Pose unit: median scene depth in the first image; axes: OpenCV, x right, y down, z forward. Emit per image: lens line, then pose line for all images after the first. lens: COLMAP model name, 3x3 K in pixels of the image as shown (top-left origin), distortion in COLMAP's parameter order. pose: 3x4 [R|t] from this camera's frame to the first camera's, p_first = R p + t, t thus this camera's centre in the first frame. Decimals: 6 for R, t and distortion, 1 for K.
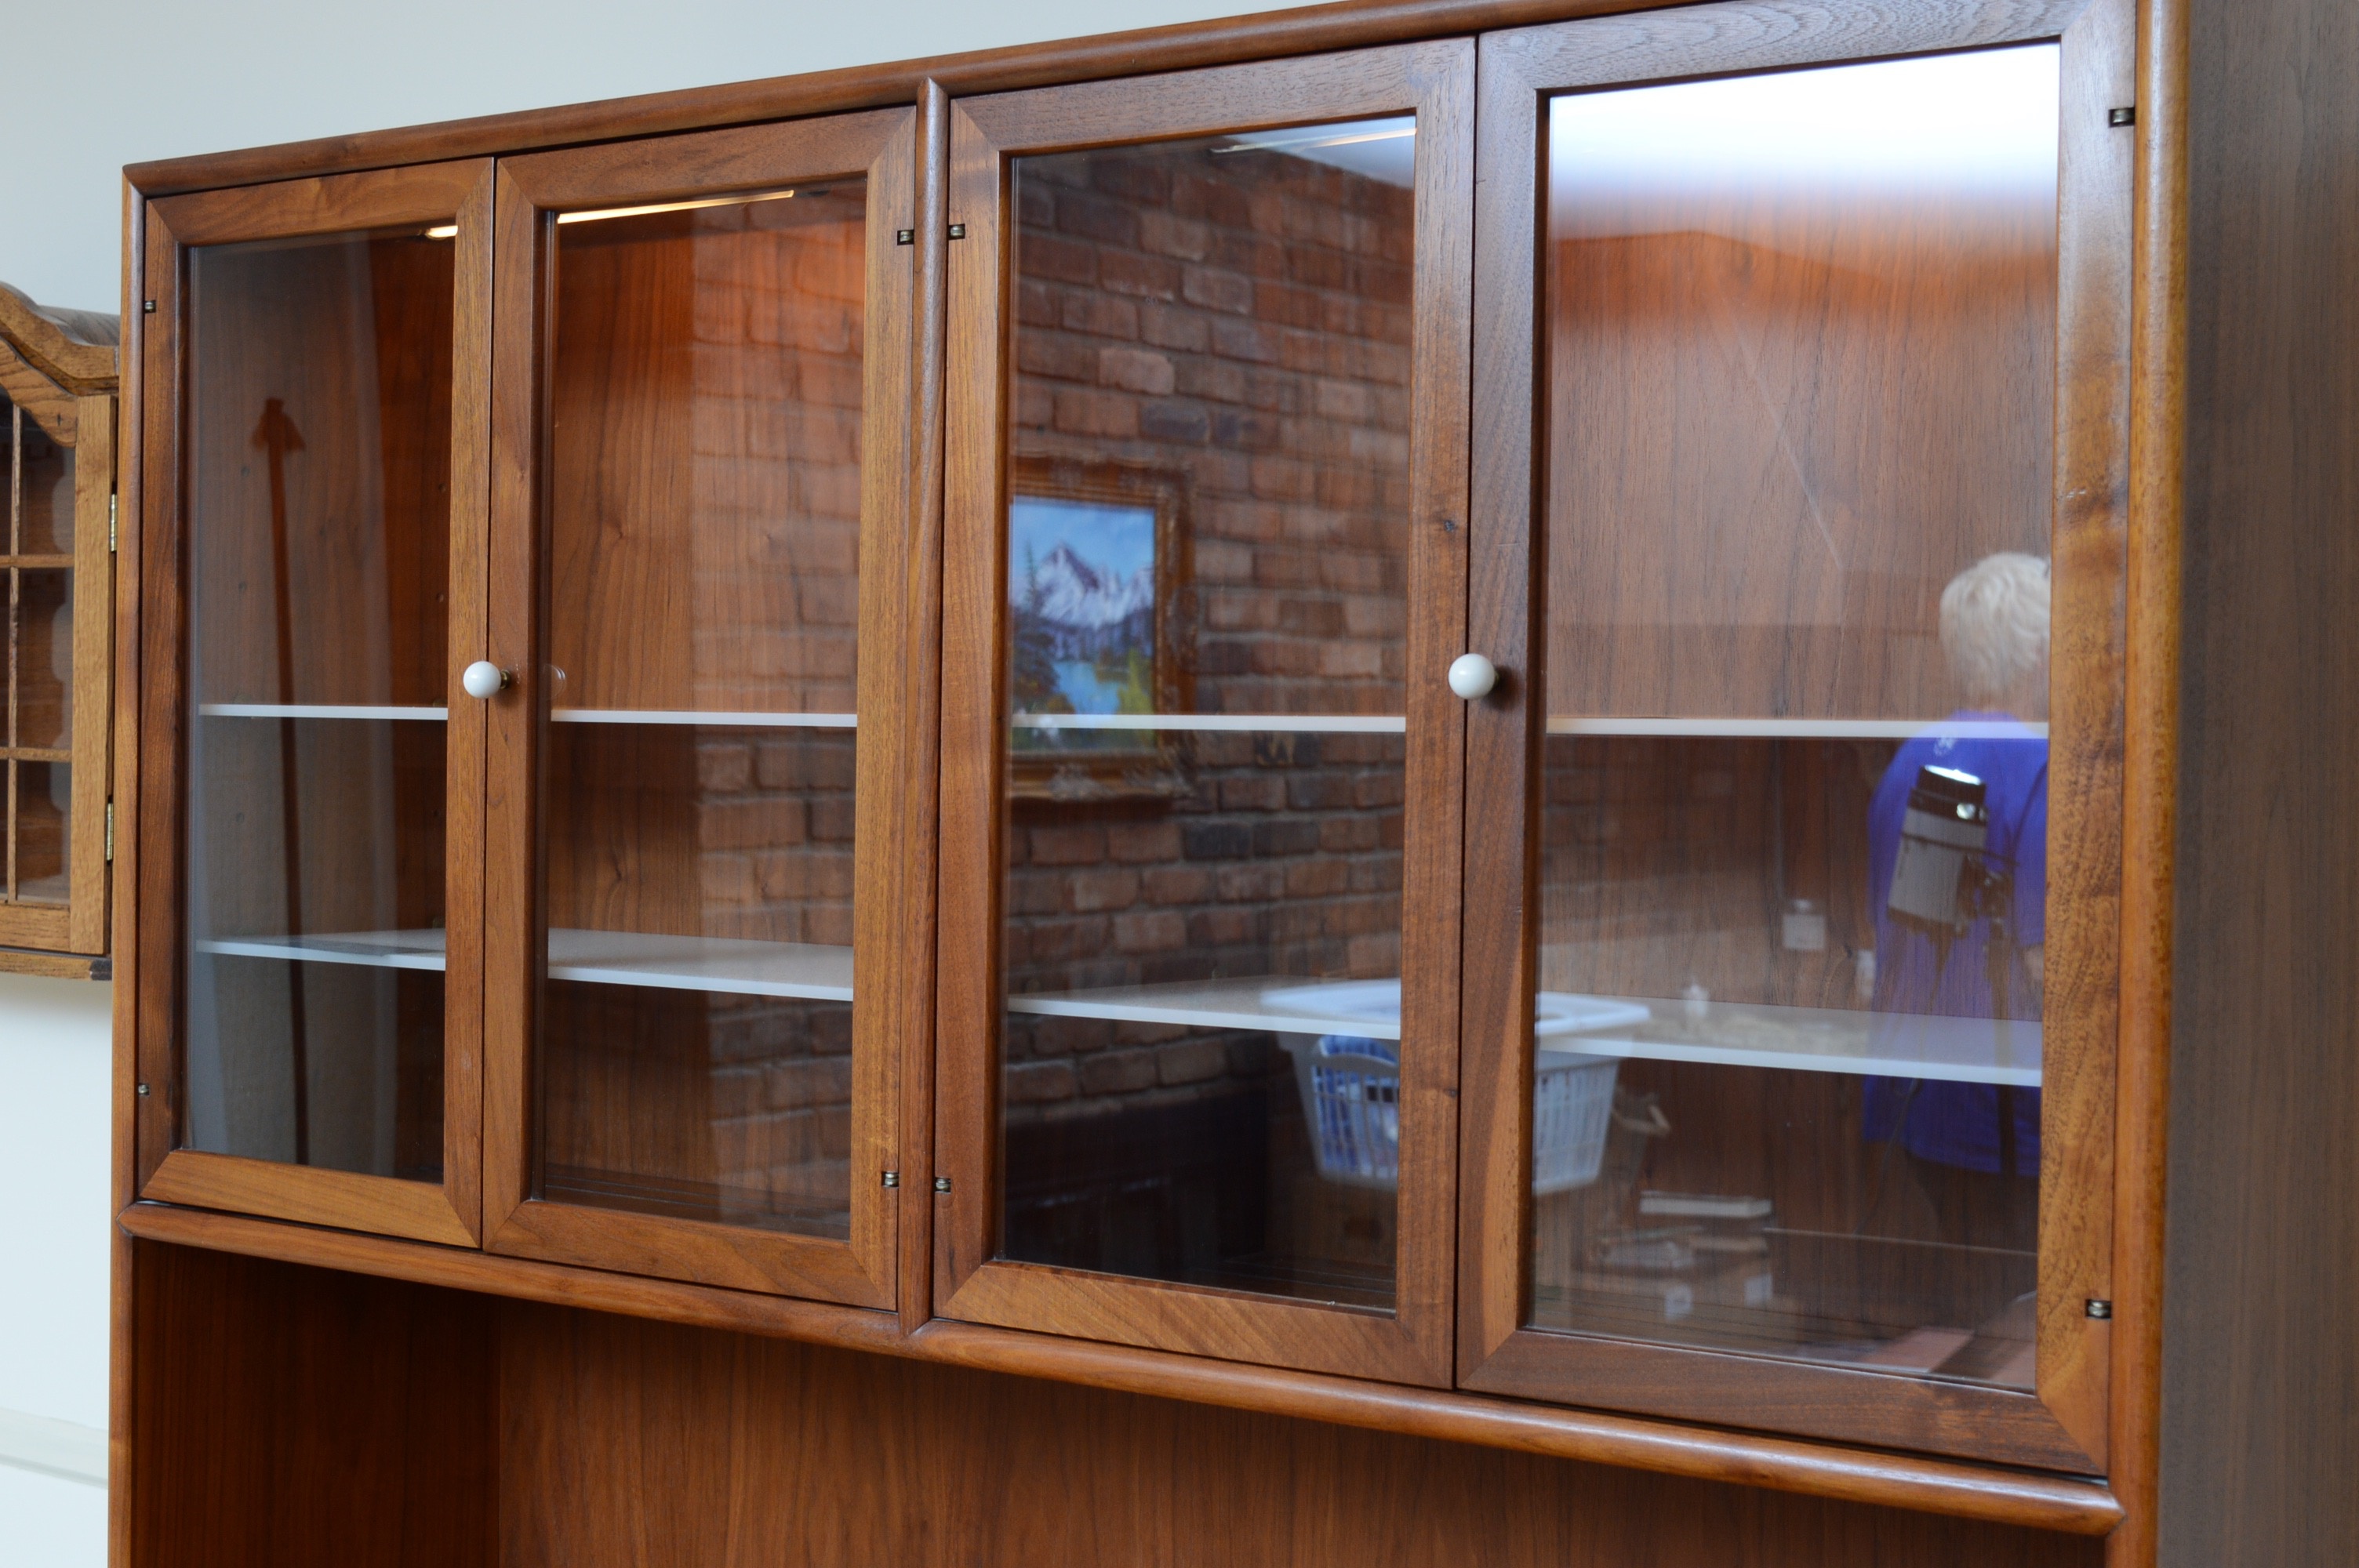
lens RADIAL K [[3501.2, 0, 1195.1], [0, 3501.2, 768.7], [0, 0, 1]] dist [-0.011372, 0.000000]
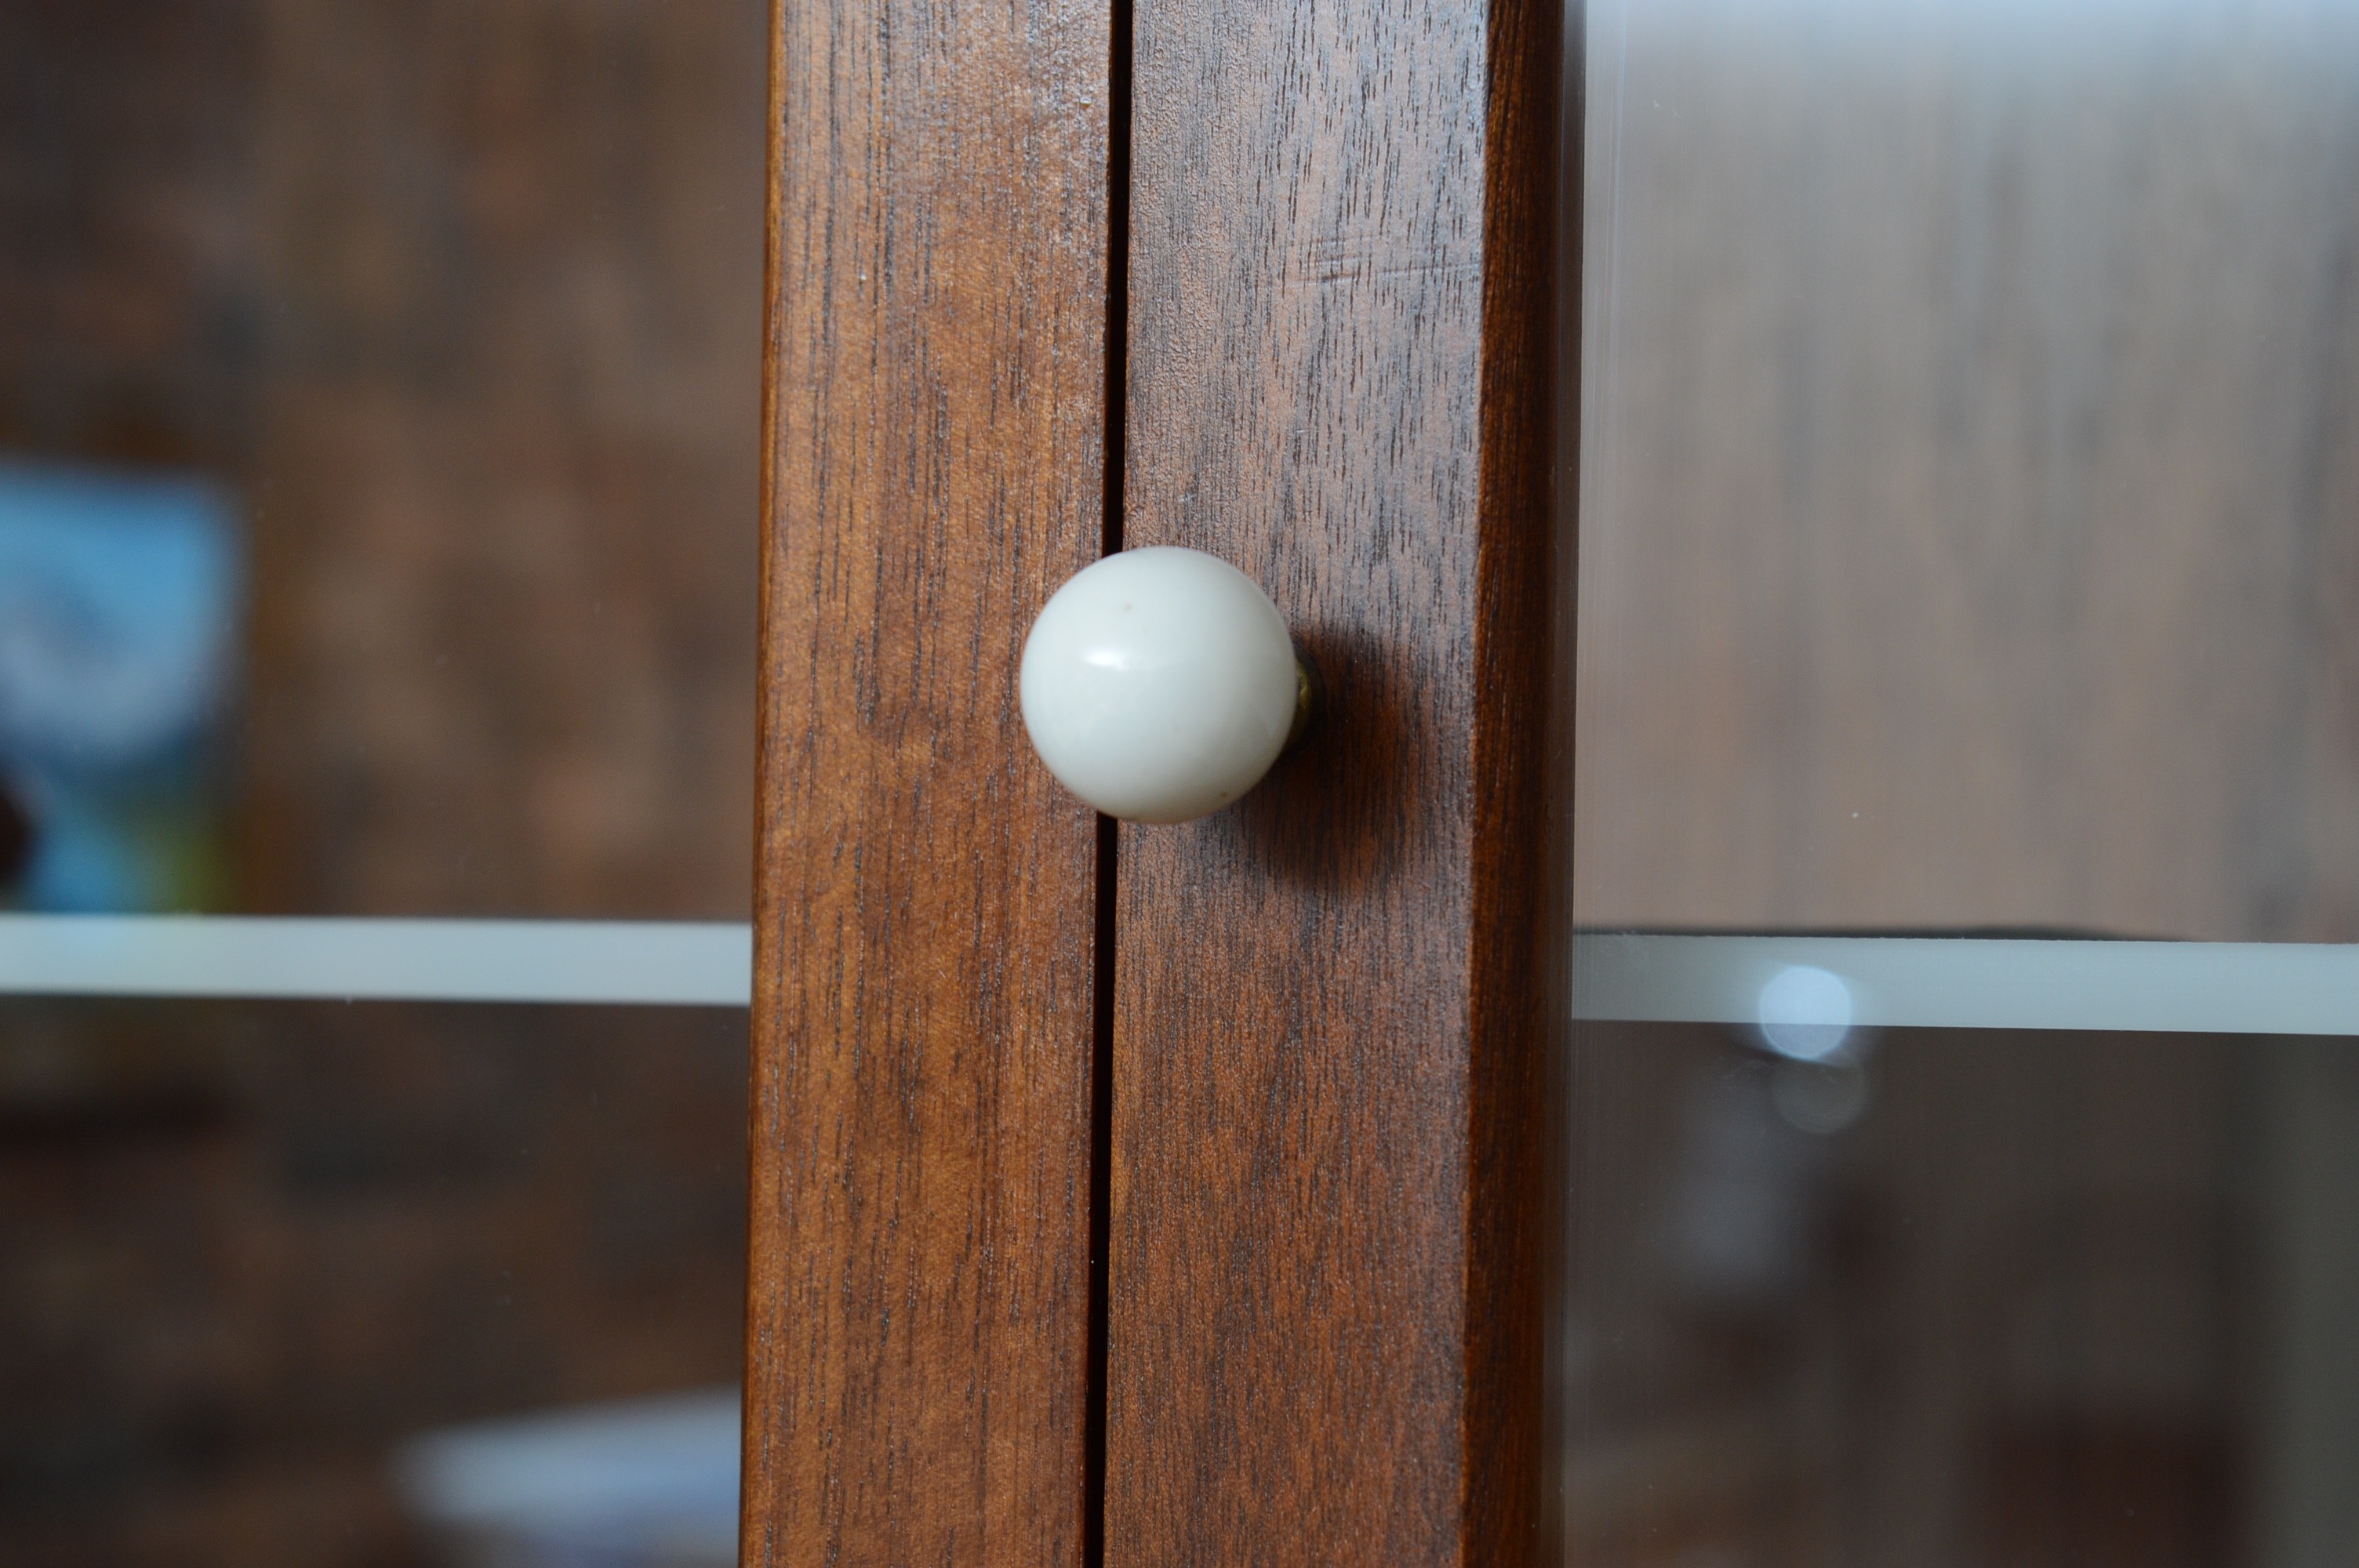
lens RADIAL K [[5547.3, 0, 1180.7], [0, 5547.3, 782.5], [0, 0, 1]] dist [0.114597, 0.000000]
pose [[0.989674, 0.008891, 0.143061, 0.041753], [-0.002982, 0.999135, -0.041467, -0.010502], [-0.143306, 0.040612, 0.988845, 0.727060]]
